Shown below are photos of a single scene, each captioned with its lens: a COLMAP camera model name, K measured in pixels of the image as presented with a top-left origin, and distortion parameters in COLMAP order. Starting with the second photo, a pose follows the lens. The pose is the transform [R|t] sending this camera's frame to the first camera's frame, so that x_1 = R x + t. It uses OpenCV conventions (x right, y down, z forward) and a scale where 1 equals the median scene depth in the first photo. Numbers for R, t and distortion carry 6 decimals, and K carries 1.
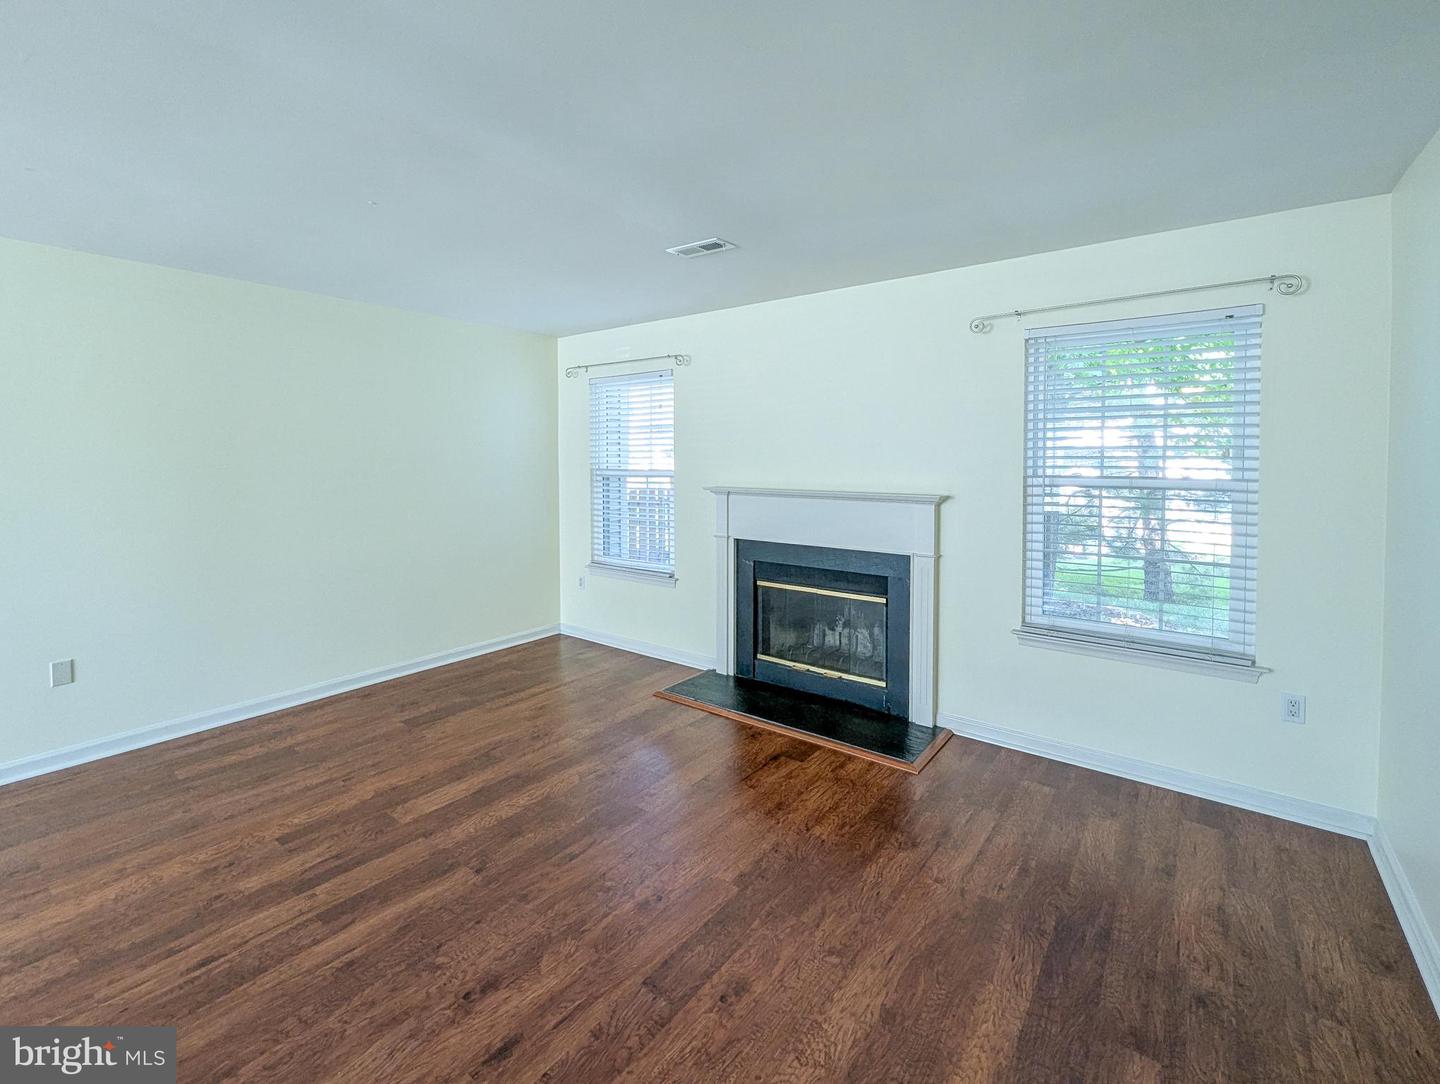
lens RADIAL K [[628.4, 0, 723.0], [0, 628.4, 470.1], [0, 0, 1]] dist [-0.000119, -0.000201]
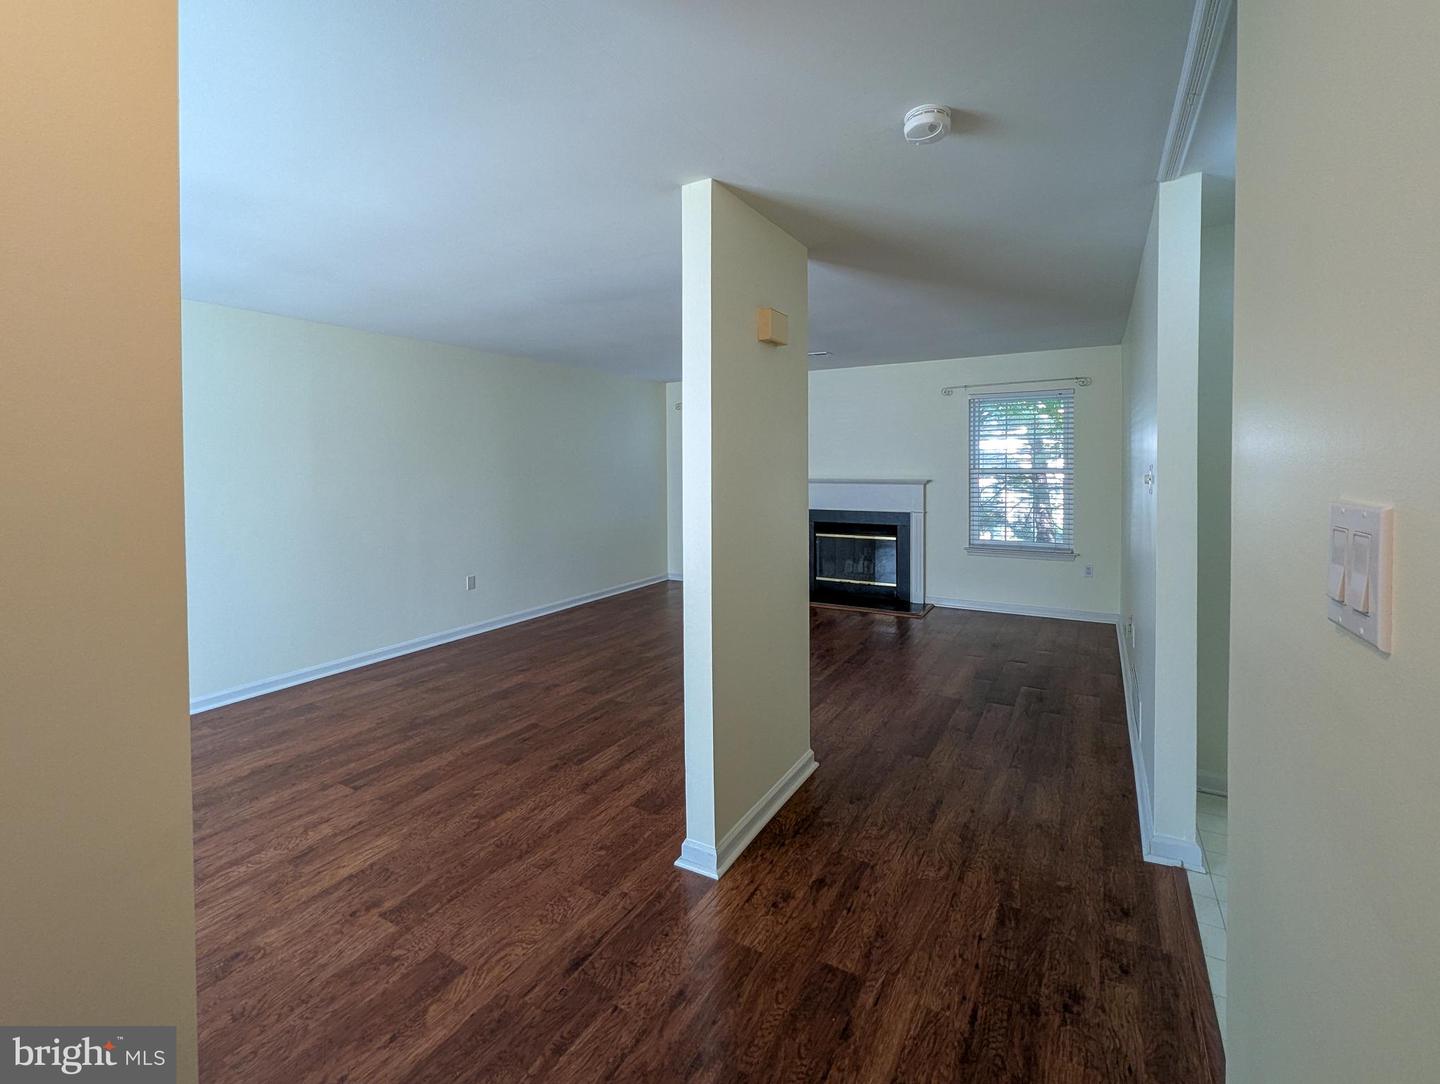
lens RADIAL K [[628.4, 0, 723.0], [0, 628.4, 470.1], [0, 0, 1]] dist [-0.000119, -0.000201]
pose [[0.992731, -0.011007, 0.119847, -0.505144], [0.011668, 0.999920, -0.004817, 0.013834], [-0.119785, 0.006181, 0.992781, -0.833325]]
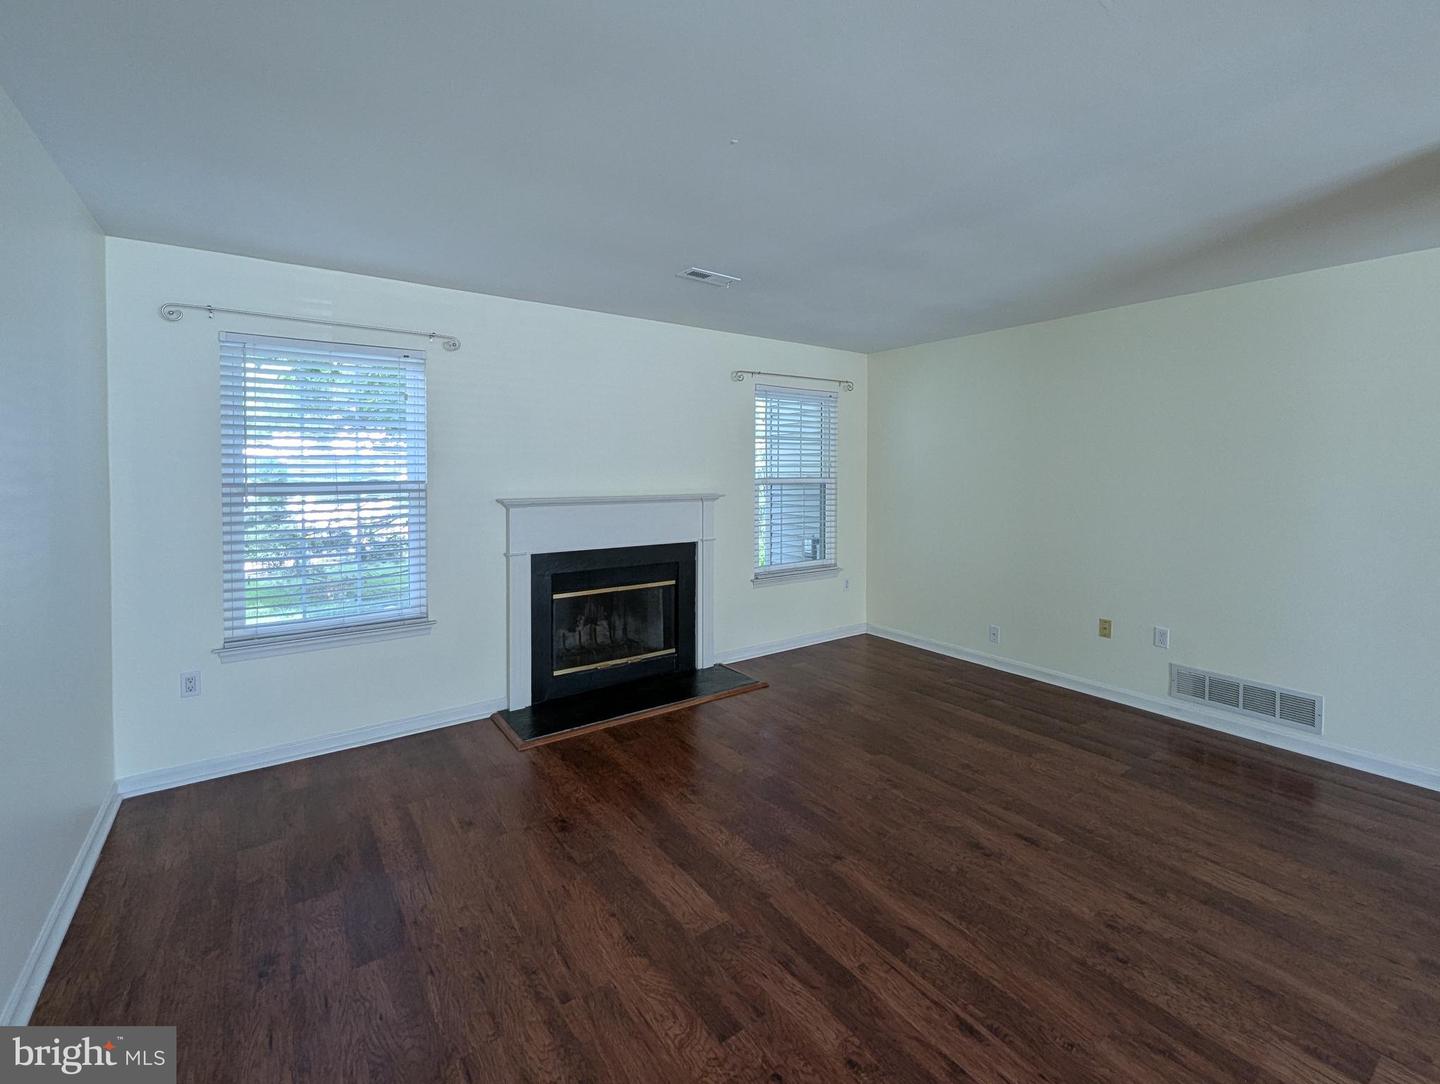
lens RADIAL K [[642.2, 0, 712.7], [0, 642.2, 485.2], [0, 0, 1]] dist [0.003196, 0.000479]
pose [[0.302261, -0.026211, 0.952865, -1.022662], [0.016371, 0.999617, 0.022304, -0.010594], [-0.953085, 0.008858, 0.302574, 0.606963]]
